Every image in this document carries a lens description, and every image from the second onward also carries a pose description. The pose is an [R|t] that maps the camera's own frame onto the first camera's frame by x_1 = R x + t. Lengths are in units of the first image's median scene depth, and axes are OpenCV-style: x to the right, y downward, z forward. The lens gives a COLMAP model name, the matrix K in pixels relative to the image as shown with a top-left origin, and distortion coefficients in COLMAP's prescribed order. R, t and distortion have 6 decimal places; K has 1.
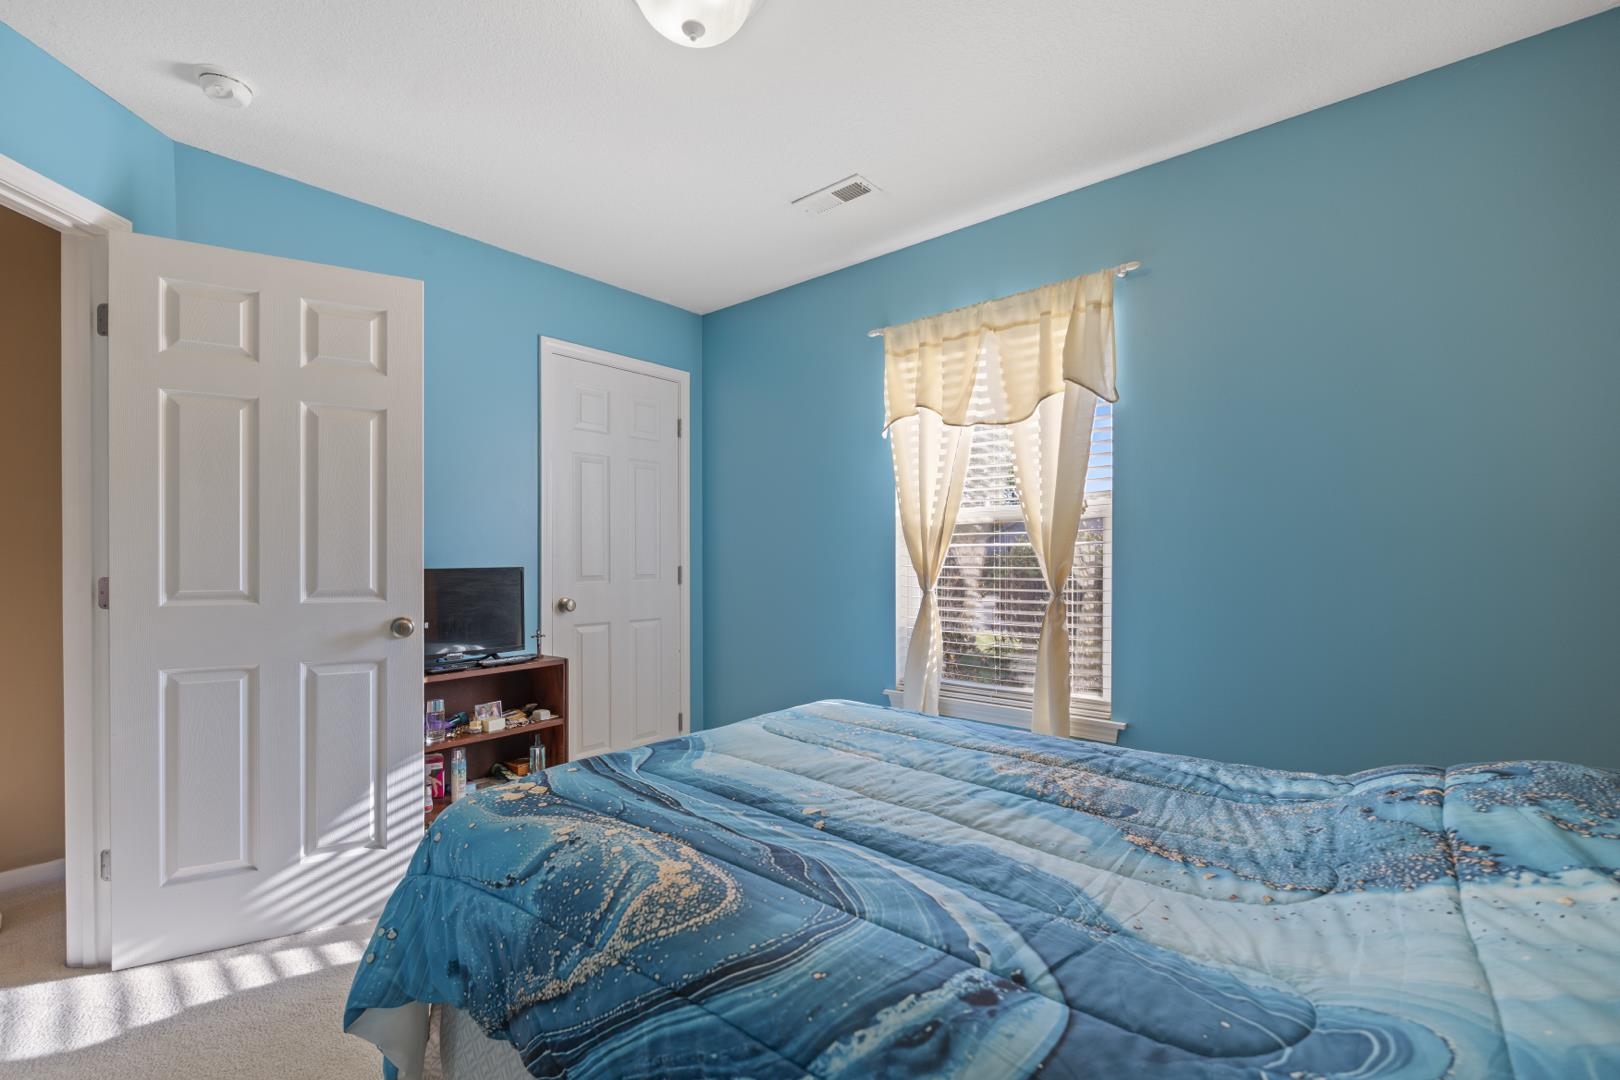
lens RADIAL K [[710.6, 0, 806.2], [0, 710.6, 548.1], [0, 0, 1]] dist [-0.004896, 0.000175]
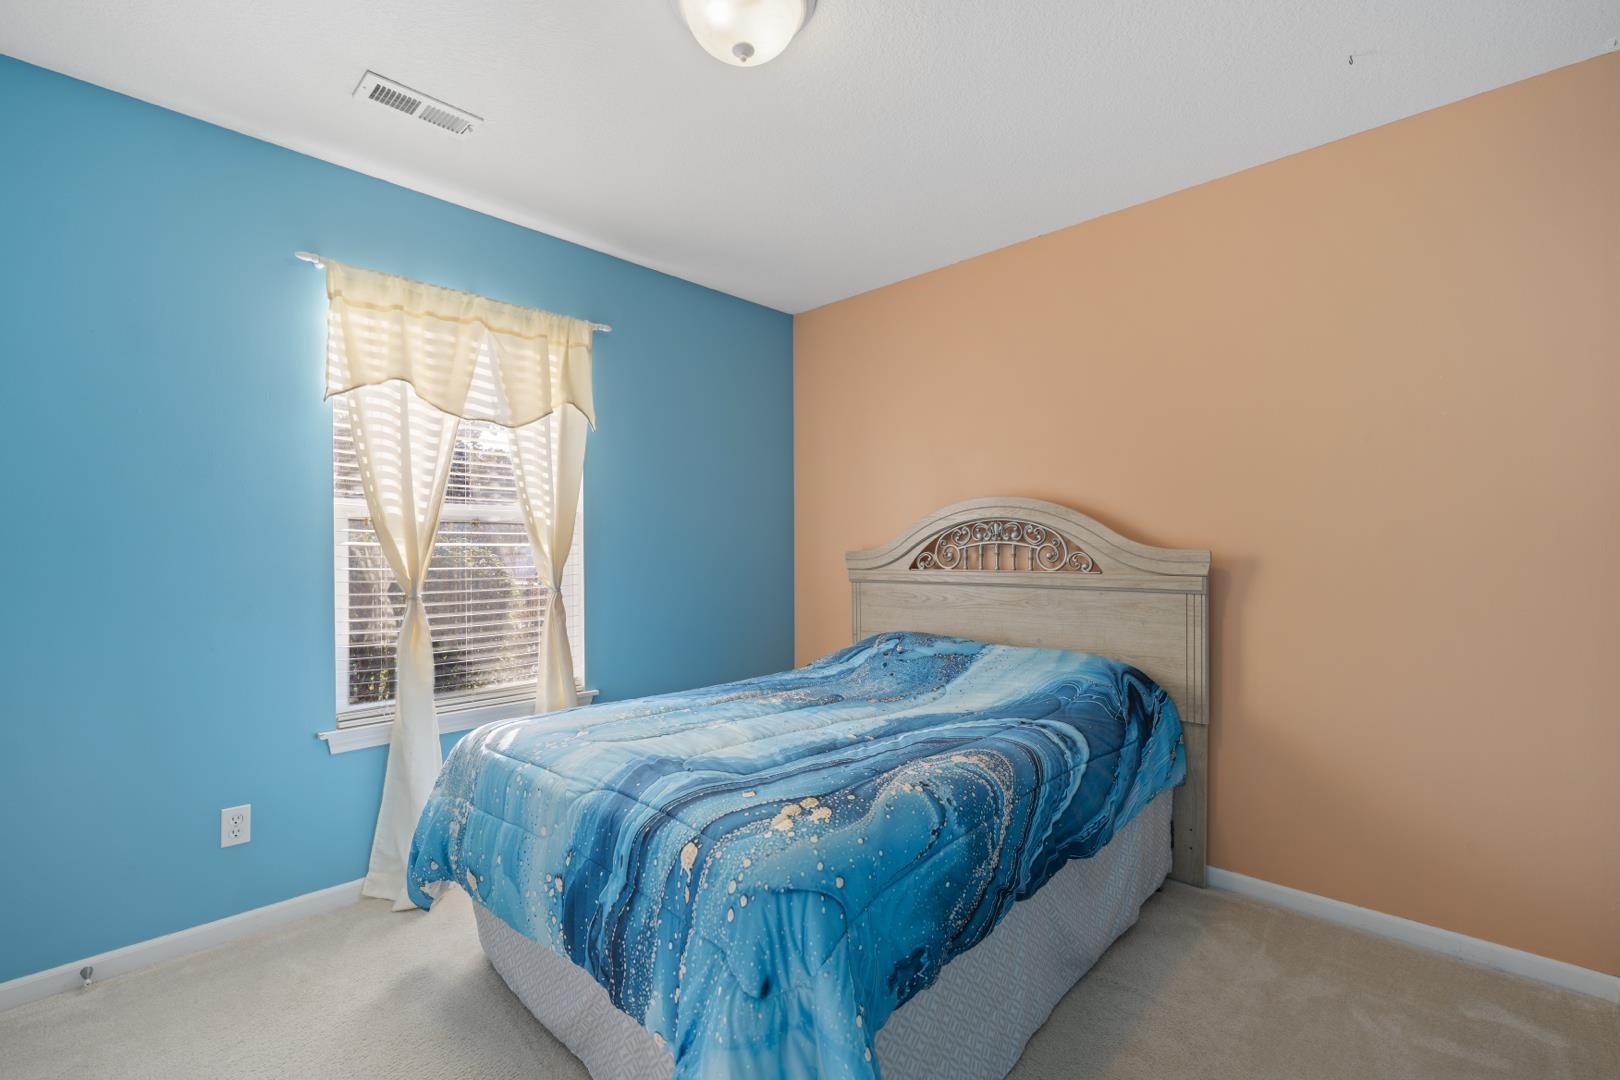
lens RADIAL K [[710.6, 0, 806.2], [0, 710.6, 548.1], [0, 0, 1]] dist [-0.004896, 0.000175]
pose [[0.059397, 0.009352, 0.998191, -1.395644], [-0.008929, 0.999921, -0.008837, 0.008307], [-0.998194, -0.008388, 0.059476, 0.996713]]
